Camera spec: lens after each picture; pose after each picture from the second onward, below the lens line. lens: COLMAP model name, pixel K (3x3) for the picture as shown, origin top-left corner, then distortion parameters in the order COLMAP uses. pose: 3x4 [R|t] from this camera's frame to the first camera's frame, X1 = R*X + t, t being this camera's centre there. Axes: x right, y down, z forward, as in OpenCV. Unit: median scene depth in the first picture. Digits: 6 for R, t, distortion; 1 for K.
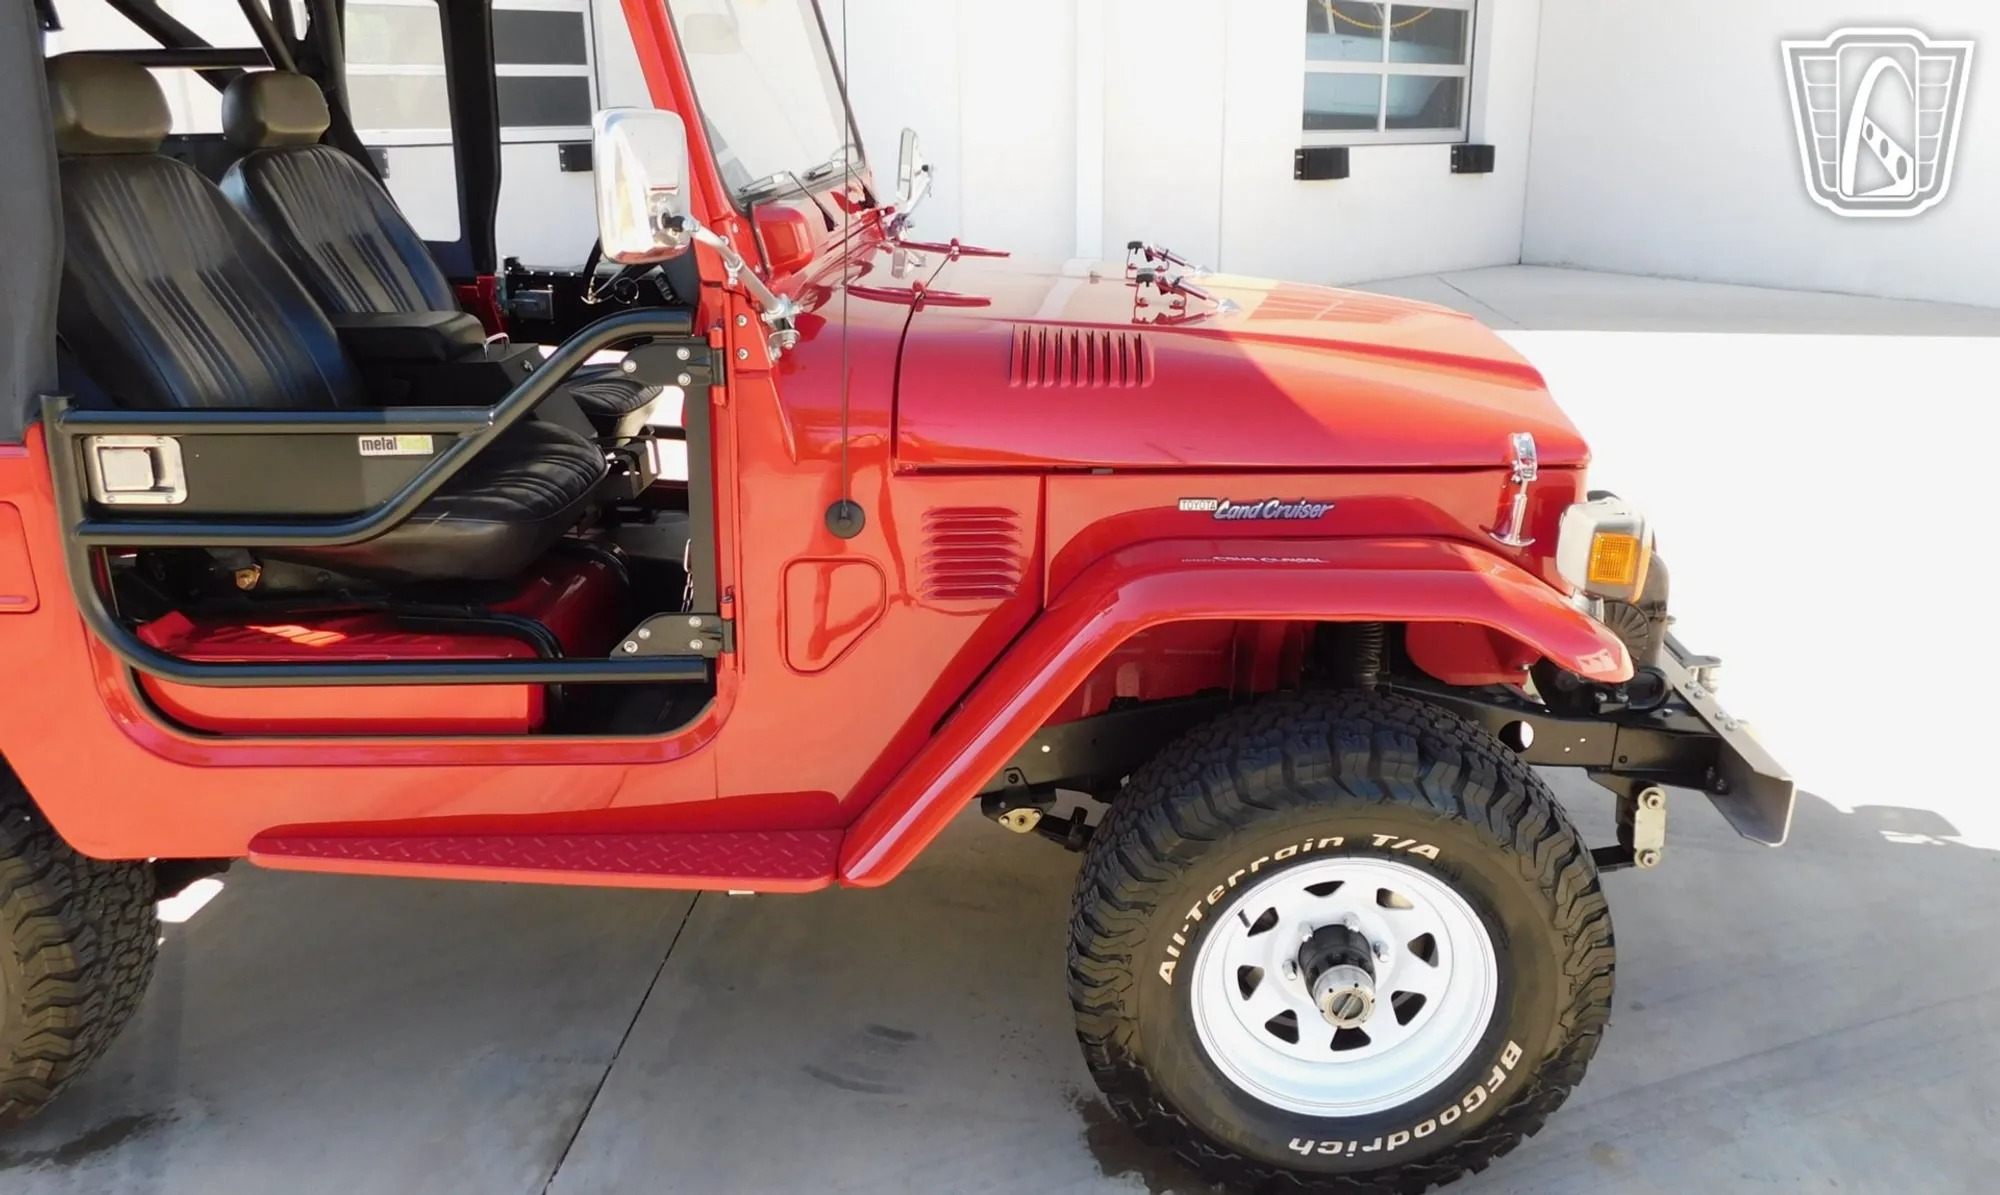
lens RADIAL K [[1482.2, 0, 1070.8], [0, 1482.2, 607.7], [0, 0, 1]] dist [-0.060799, 0.017801]
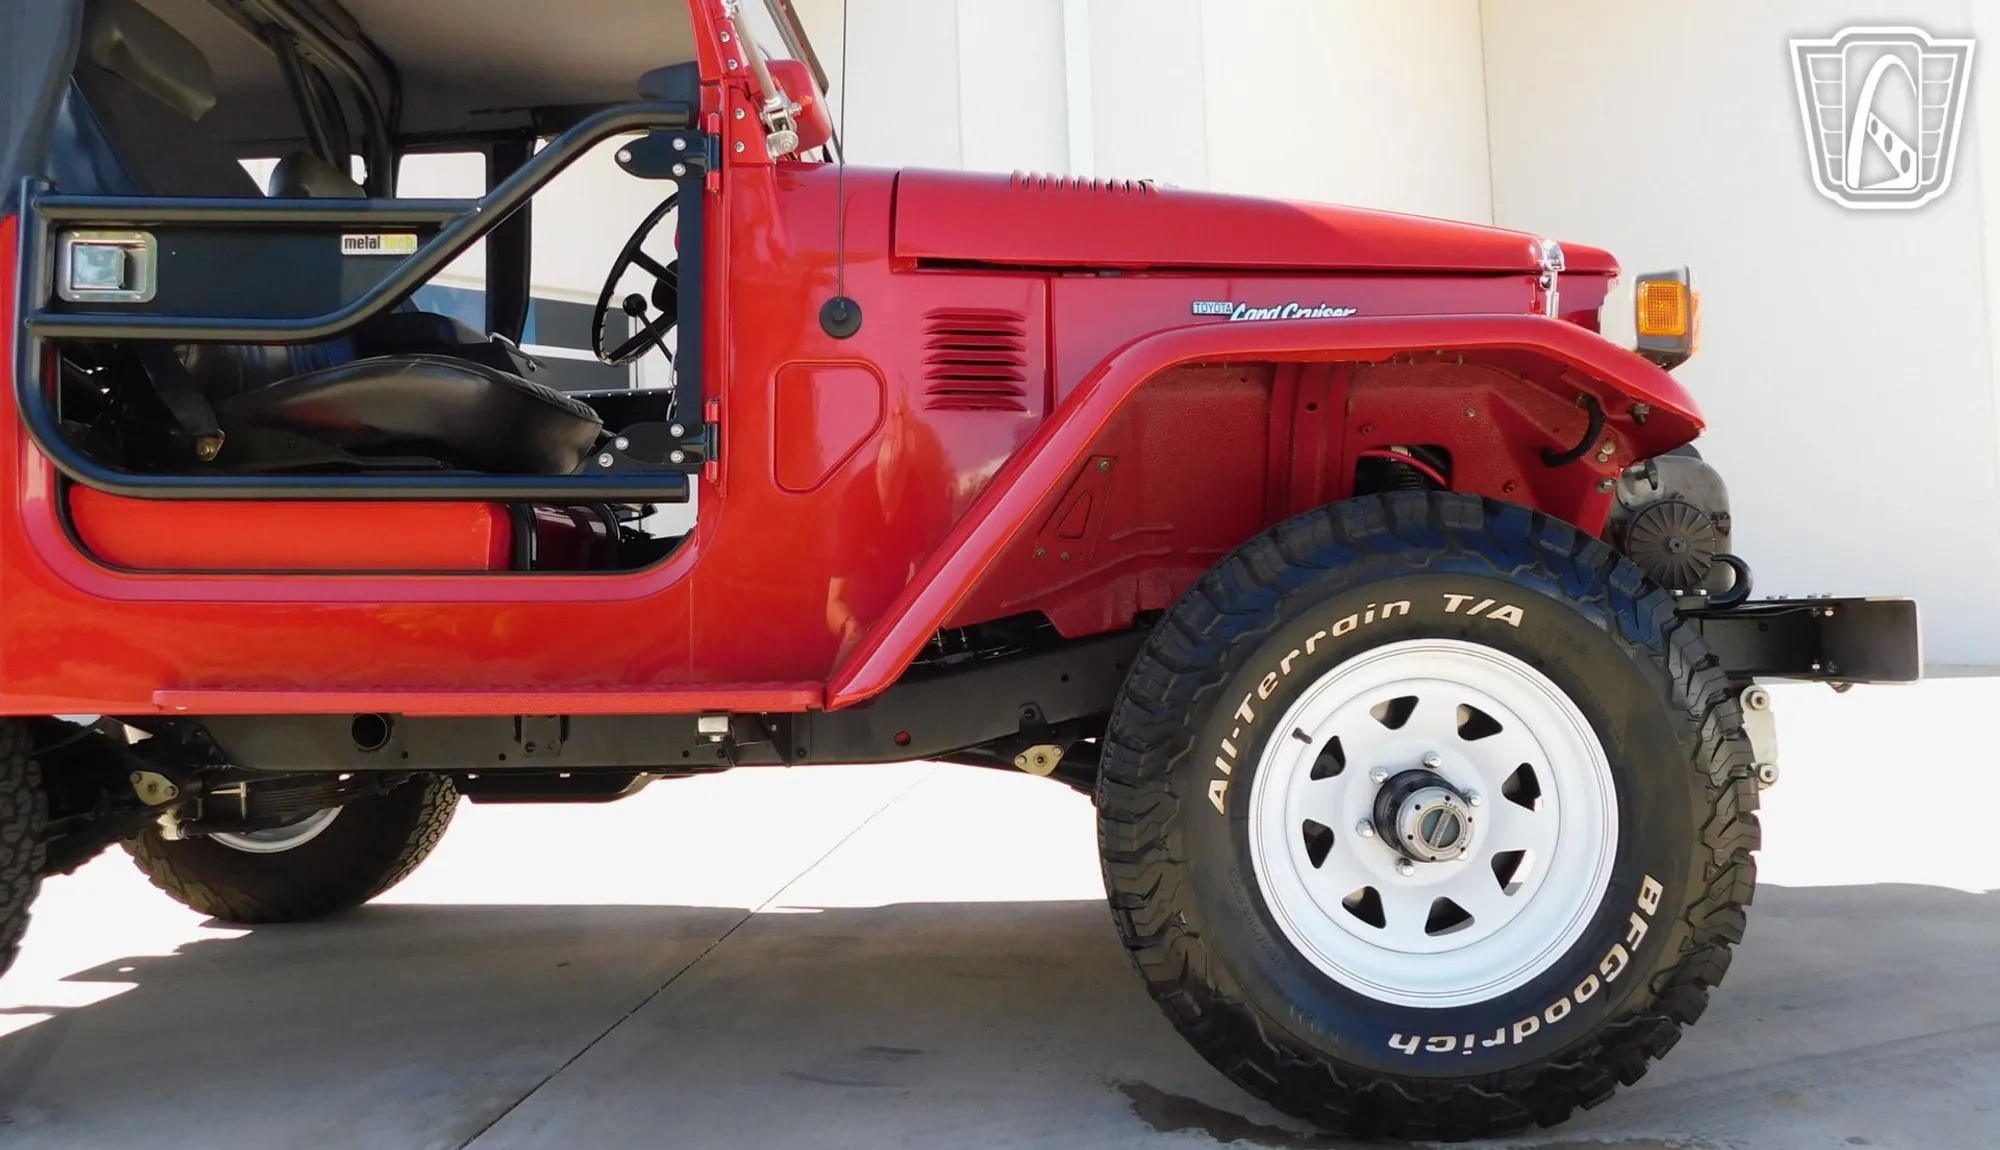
lens RADIAL K [[1441.2, 0, 1055.9], [0, 1441.2, 592.7], [0, 0, 1]] dist [-0.072103, 0.044434]
pose [[0.998903, -0.043684, -0.016884, -0.006700], [0.034963, 0.935443, -0.351745, 0.415825], [0.031159, 0.350769, 0.935943, 0.198283]]
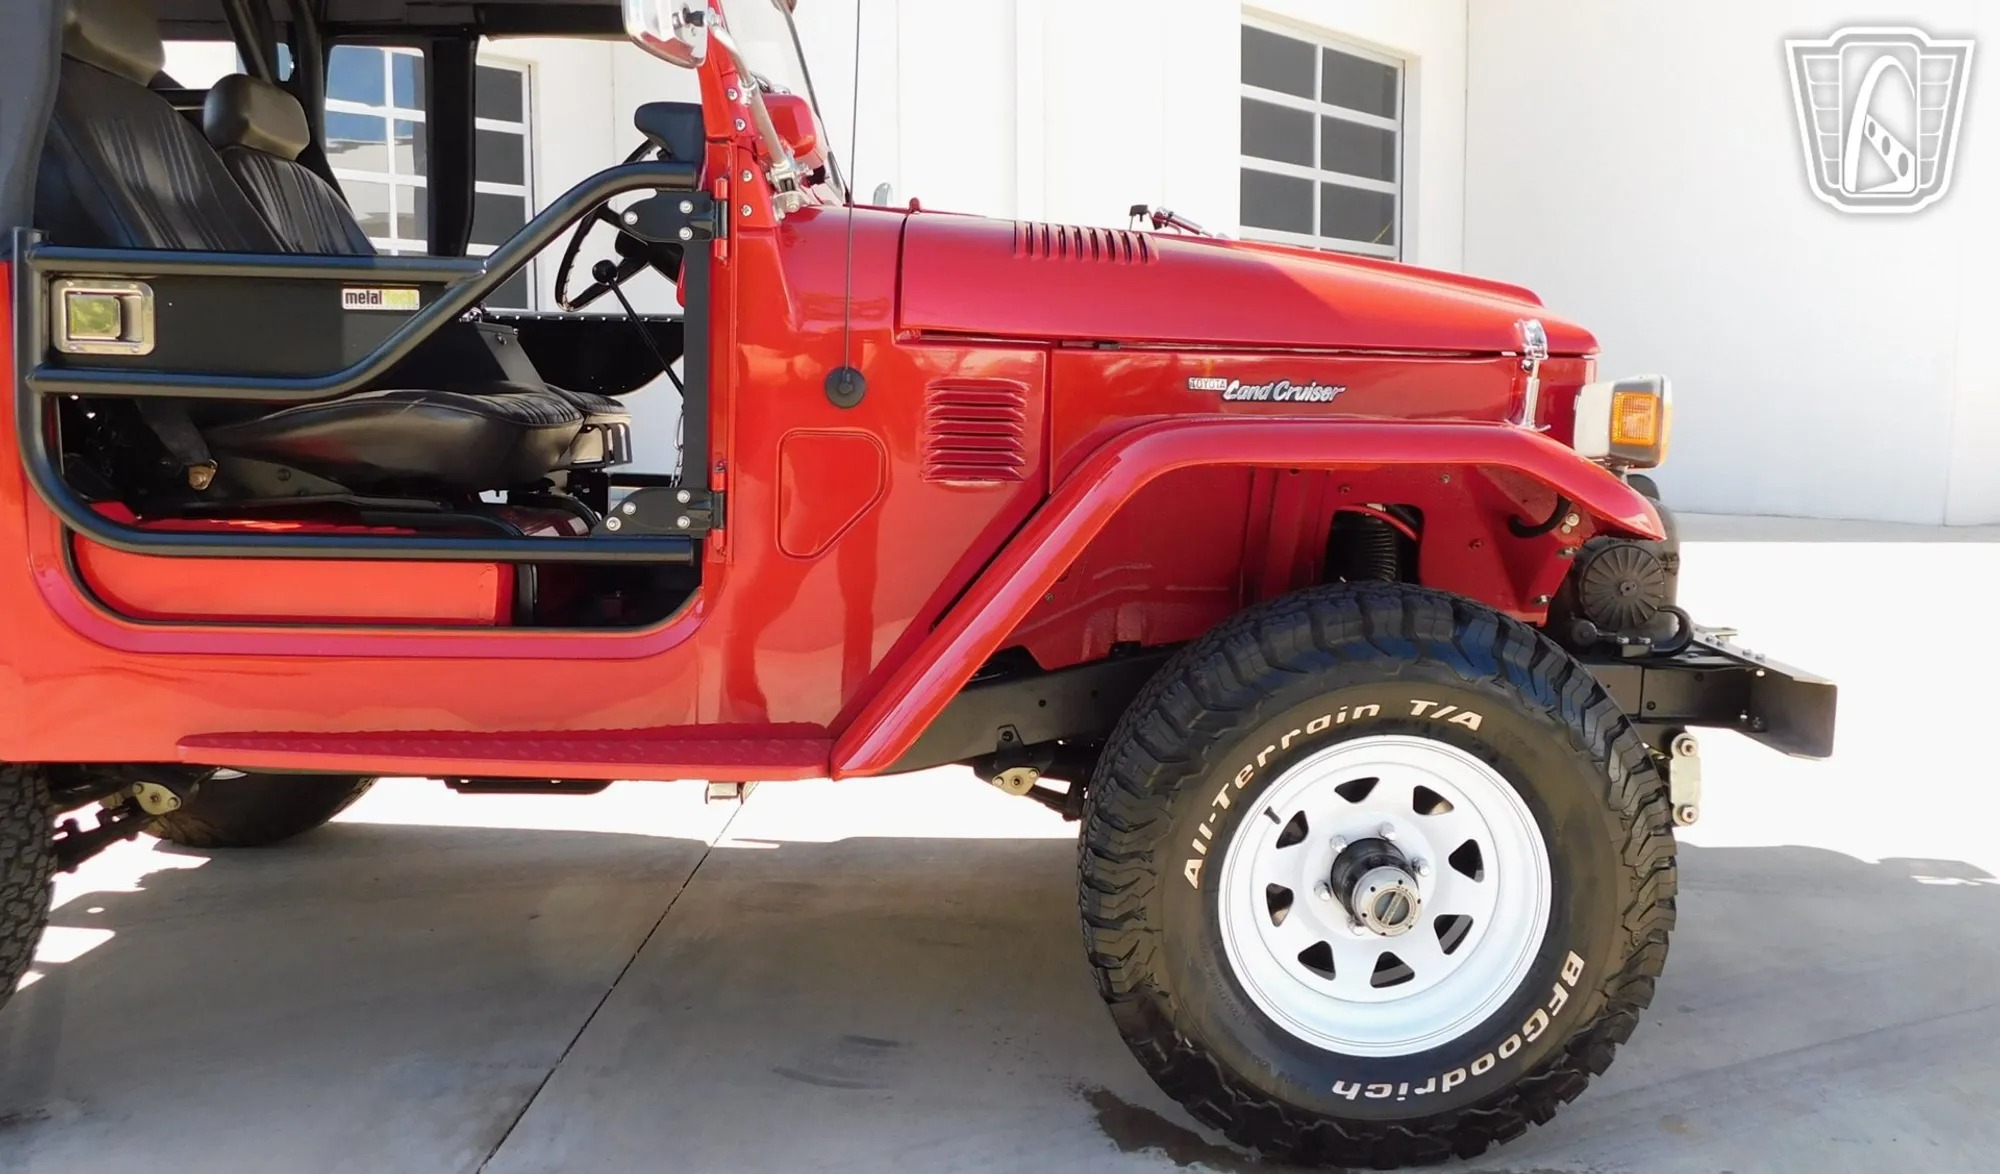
lens RADIAL K [[1529.4, 0, 1056.3], [0, 1529.4, 591.0], [0, 0, 1]] dist [-0.067800, 0.031007]
pose [[0.999288, -0.008819, 0.036693, -0.050725], [0.016228, 0.978242, -0.206833, 0.266533], [-0.034070, 0.207281, 0.977688, 0.049915]]
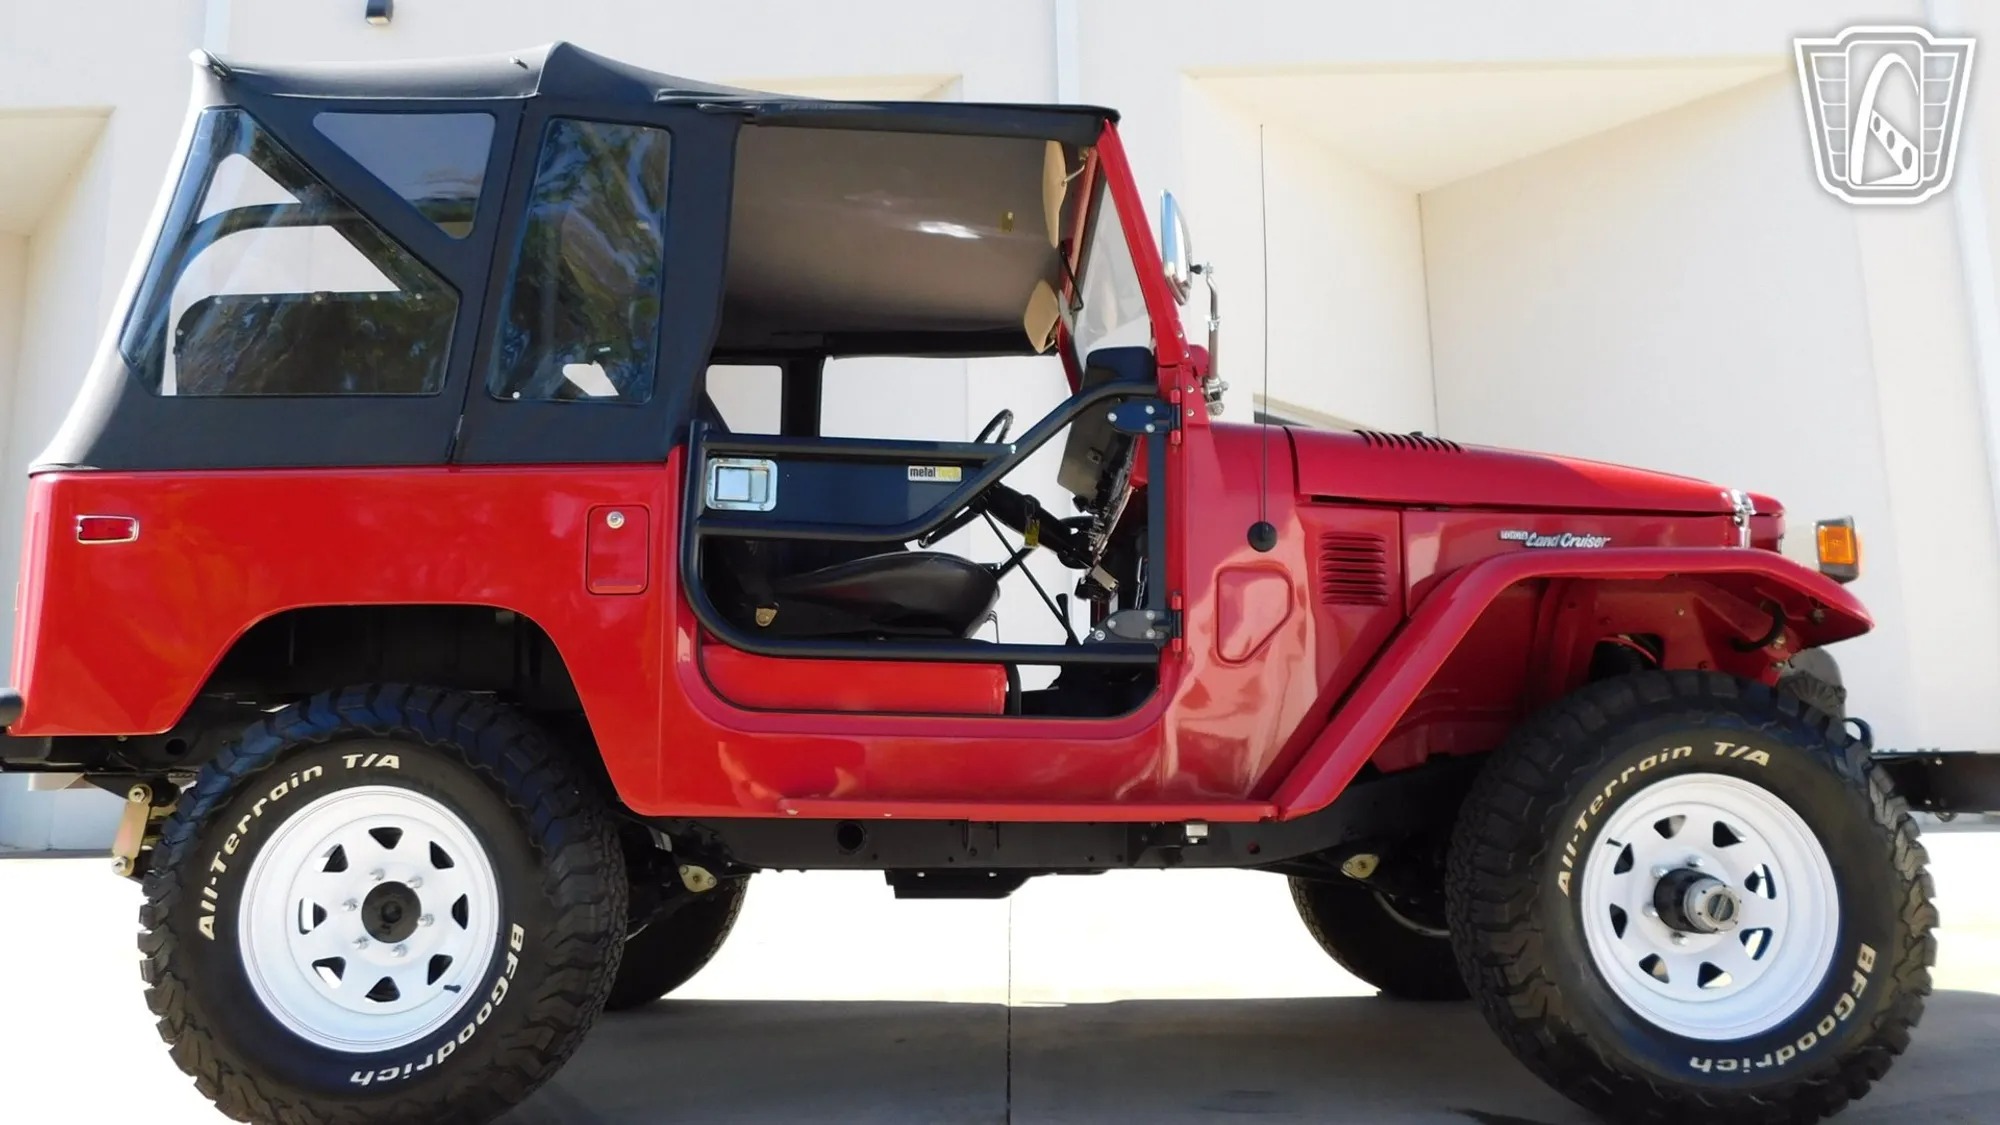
lens RADIAL K [[1440.1, 0, 1005.7], [0, 1440.1, 560.2], [0, 0, 1]] dist [-0.074809, 0.063105]
pose [[0.999441, -0.021217, 0.025847, -0.397916], [0.030838, 0.883739, -0.466962, 0.527799], [-0.012935, 0.467498, 0.883899, -0.113924]]
